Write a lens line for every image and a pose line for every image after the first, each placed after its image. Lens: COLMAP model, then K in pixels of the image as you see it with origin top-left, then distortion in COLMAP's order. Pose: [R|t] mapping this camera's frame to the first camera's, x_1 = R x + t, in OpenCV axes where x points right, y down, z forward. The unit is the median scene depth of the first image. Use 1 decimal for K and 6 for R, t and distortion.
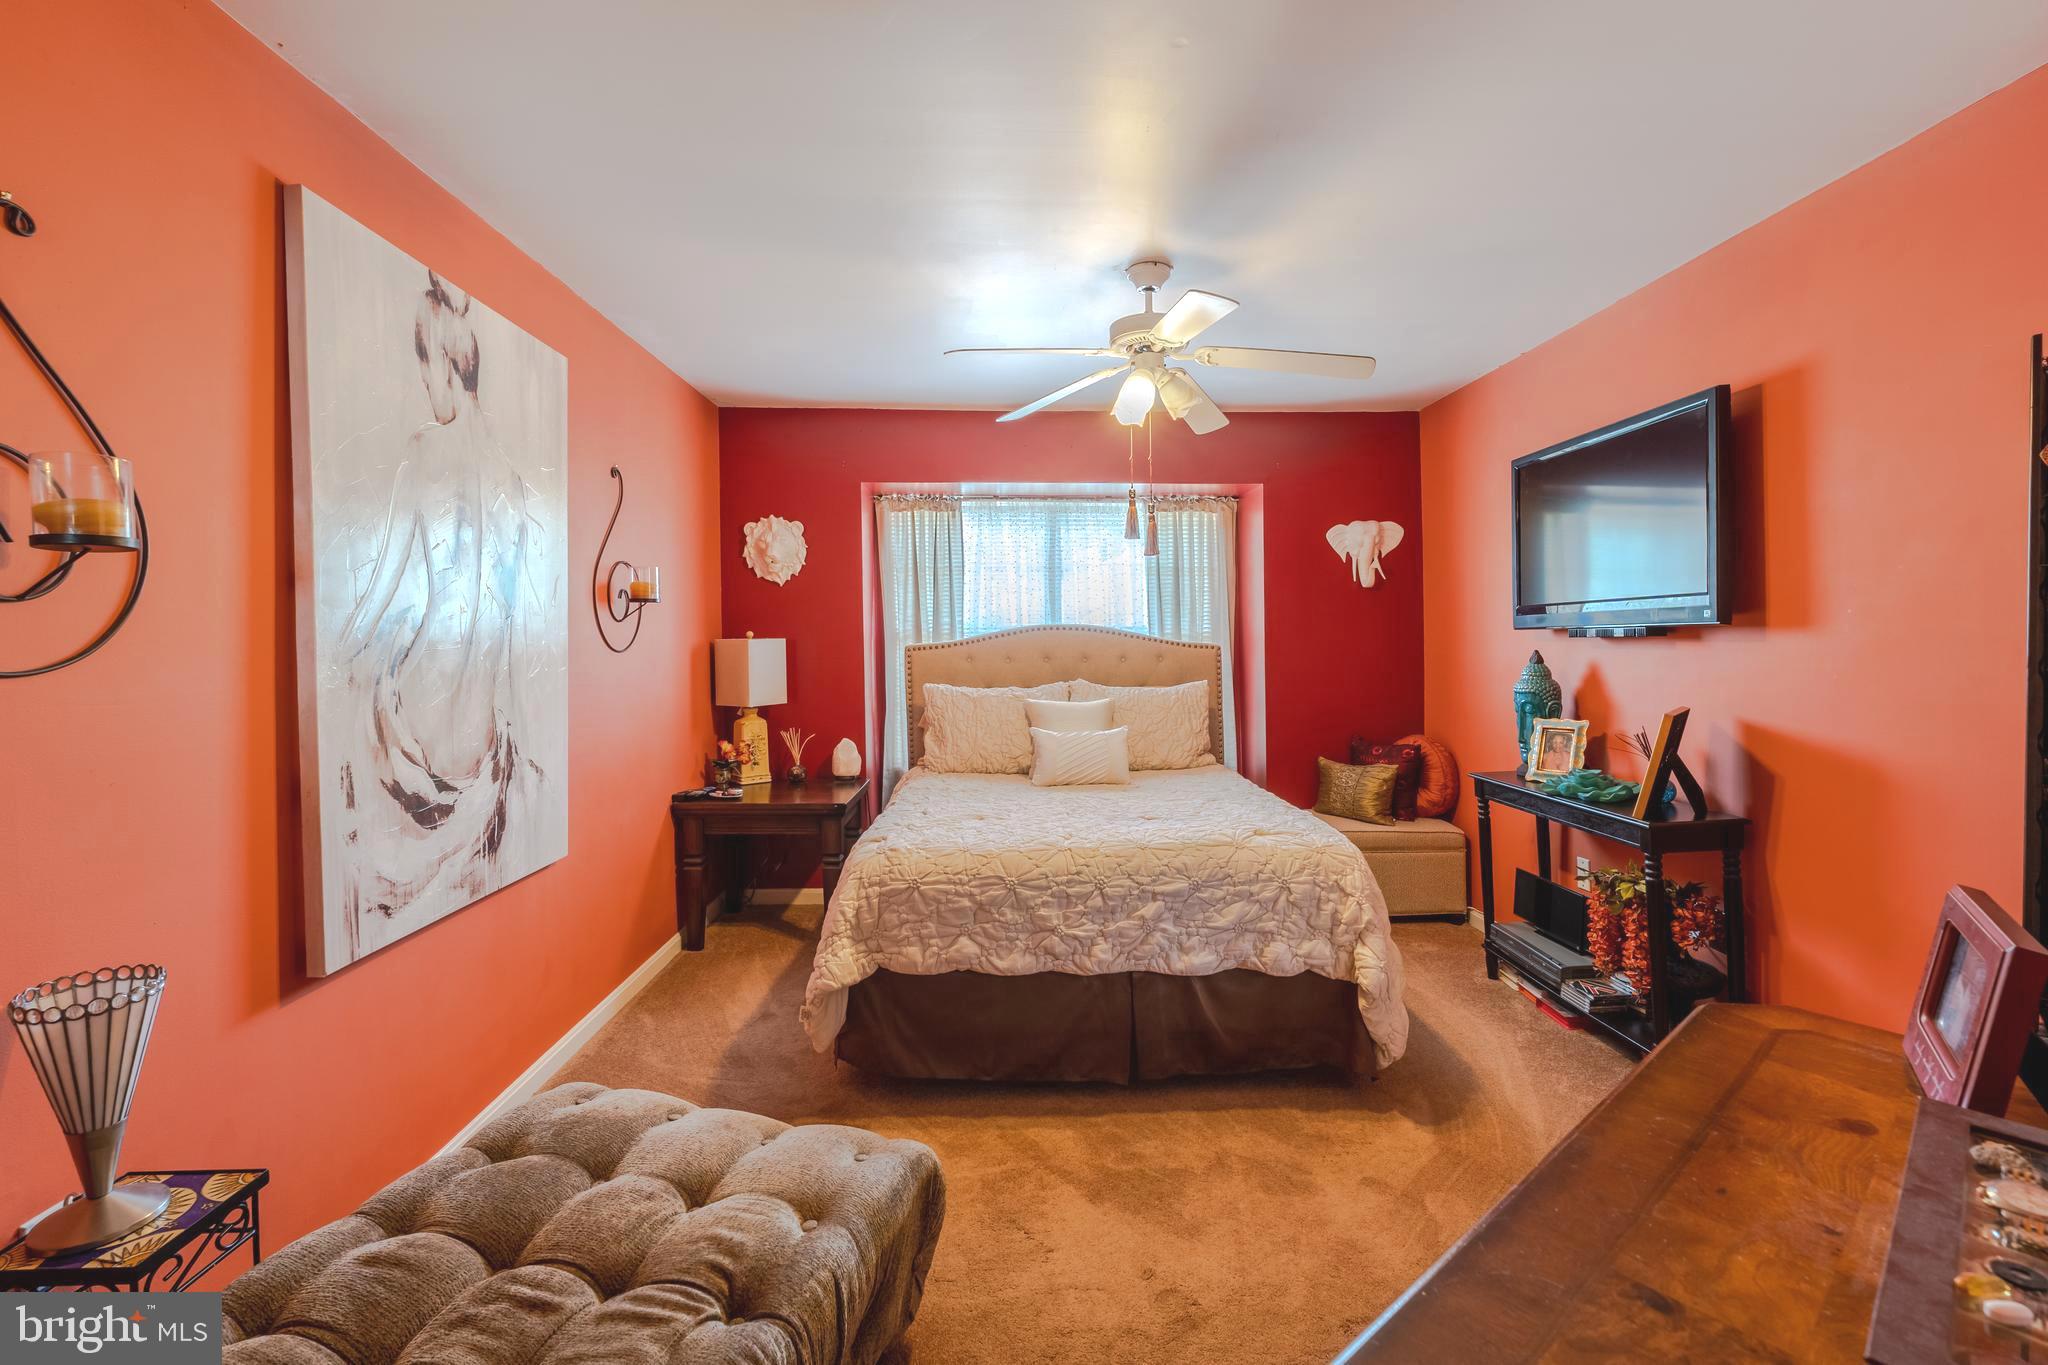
lens RADIAL K [[851.4, 0, 1025.7], [0, 851.4, 633.4], [0, 0, 1]] dist [-0.000545, -0.000364]
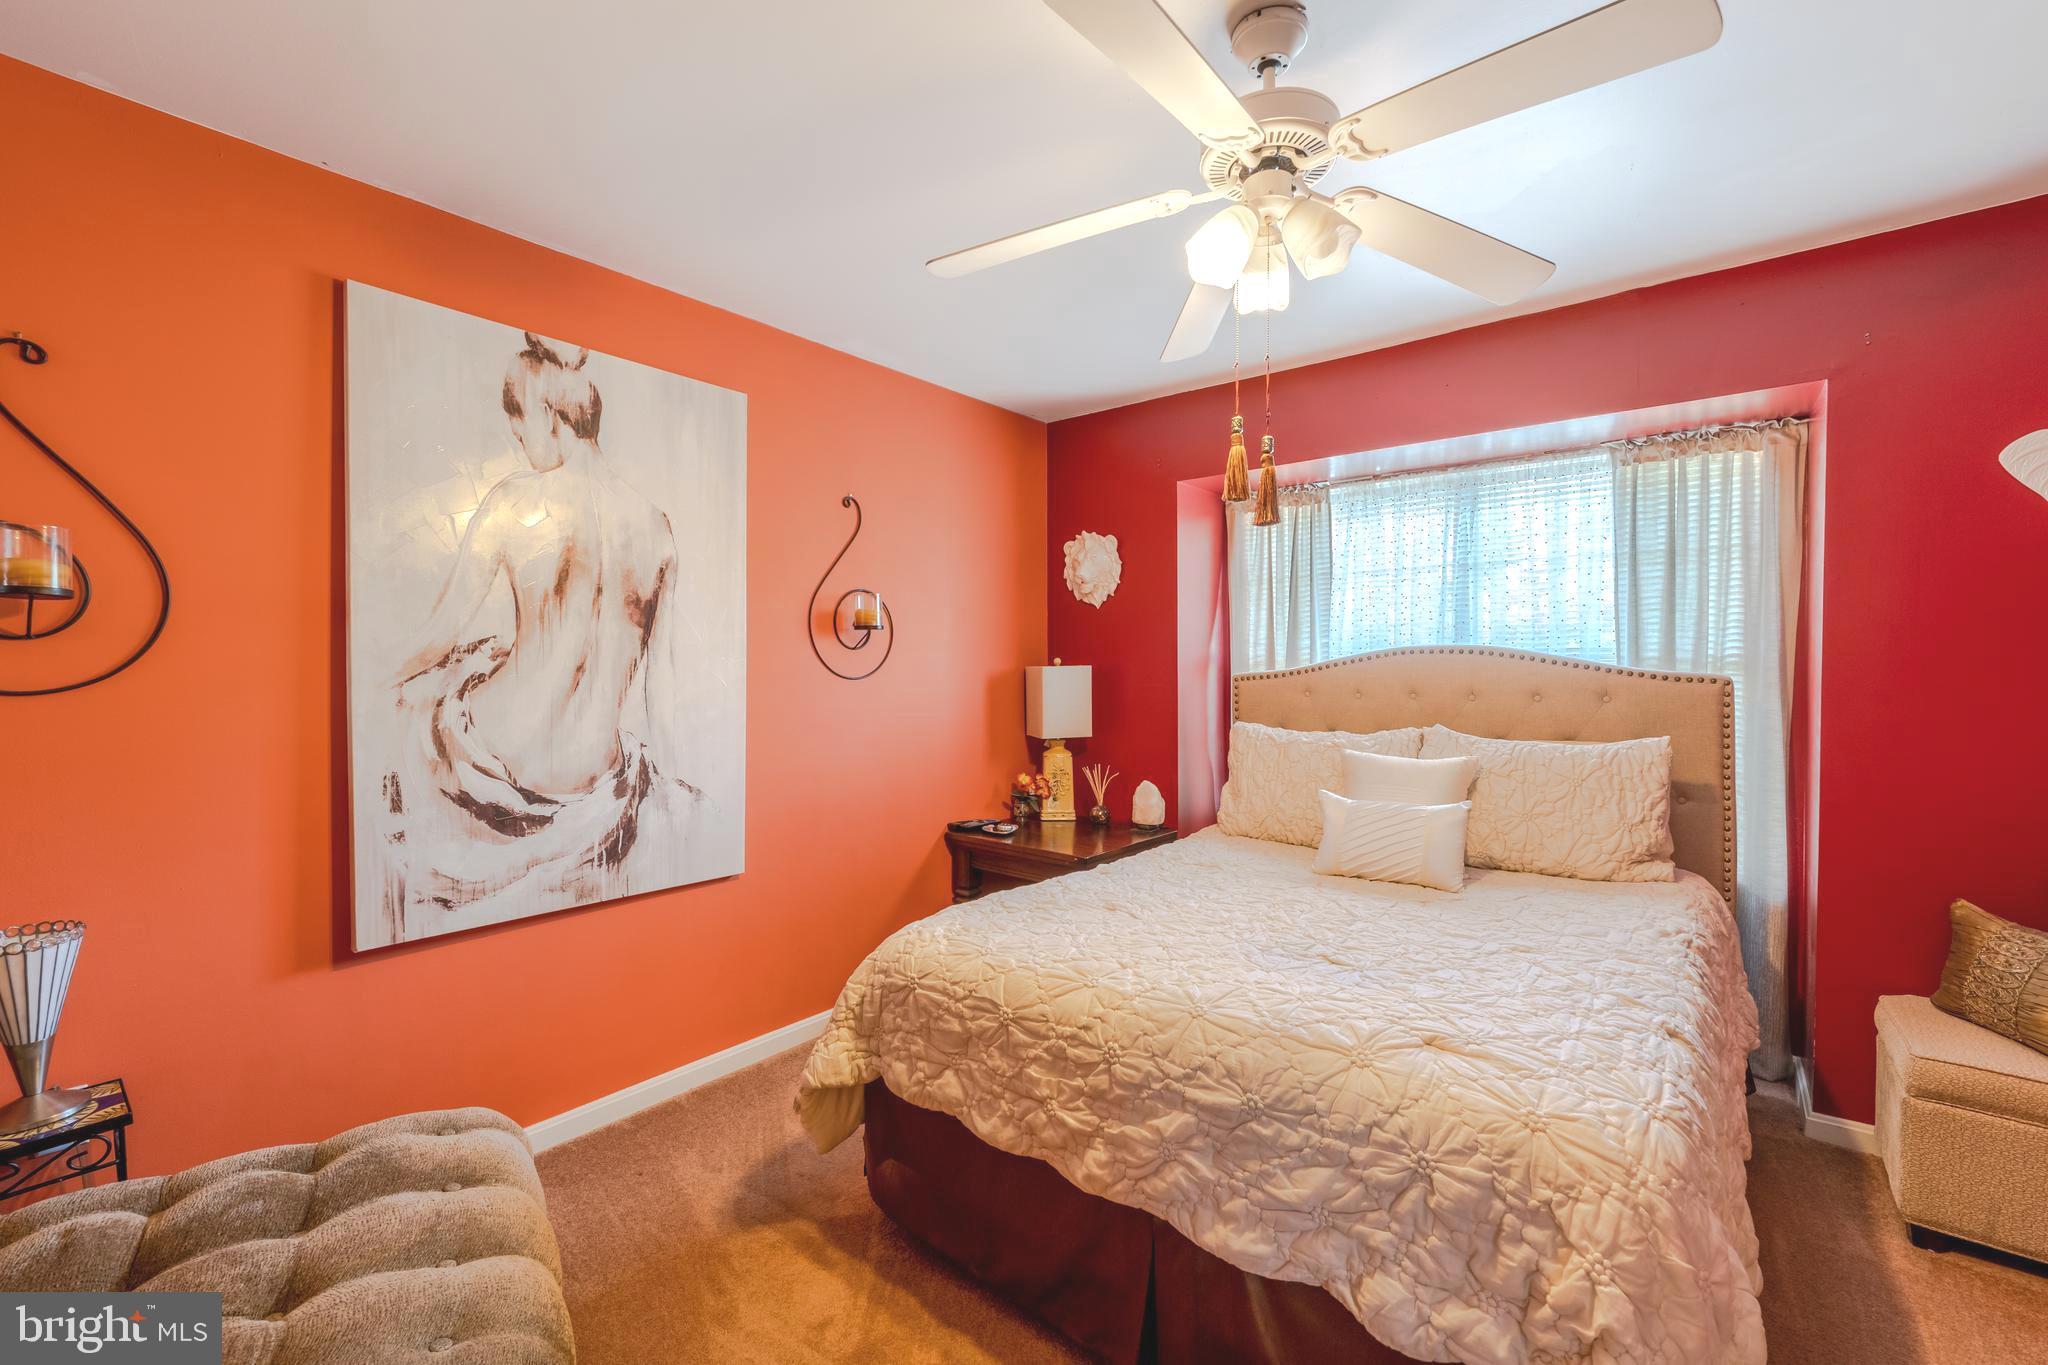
lens RADIAL K [[835.9, 0, 1029.0], [0, 835.9, 688.8], [0, 0, 1]] dist [0.000375, -0.000481]
pose [[0.769053, 0.018194, -0.638926, 0.436774], [0.003741, 0.999450, 0.032962, 0.001903], [0.639174, -0.027739, 0.768561, 0.495723]]
